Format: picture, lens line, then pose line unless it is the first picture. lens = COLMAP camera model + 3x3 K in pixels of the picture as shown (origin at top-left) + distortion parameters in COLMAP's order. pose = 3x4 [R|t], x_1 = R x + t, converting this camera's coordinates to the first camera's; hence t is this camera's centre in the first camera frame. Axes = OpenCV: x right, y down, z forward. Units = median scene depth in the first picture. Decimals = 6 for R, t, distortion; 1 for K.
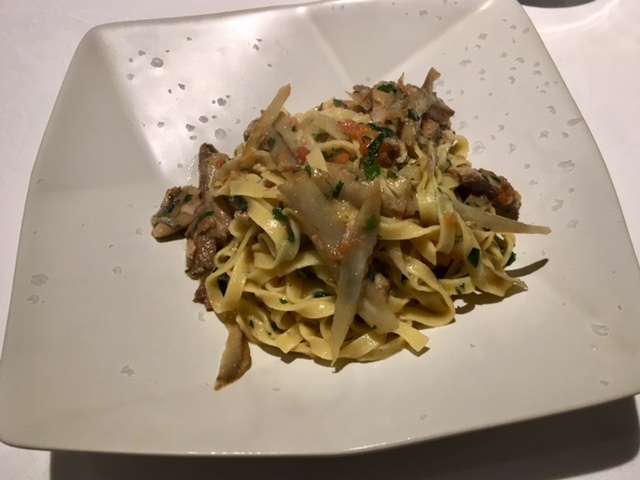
lens RADIAL K [[553.6, 0, 357.1], [0, 553.6, 239.2], [0, 0, 1]] dist [0.075248, -0.190810]
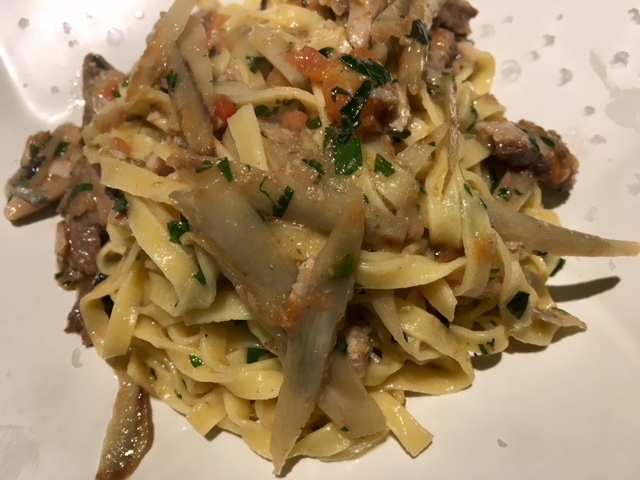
lens RADIAL K [[557.7, 0, 320.0], [0, 557.7, 240.0], [0, 0, 1]] dist [0.043082, -0.125478]
pose [[0.999878, 0.015580, 0.001096, 0.000654], [-0.015396, 0.971418, 0.236877, -0.159370], [0.002626, -0.236865, 0.971539, 0.414554]]
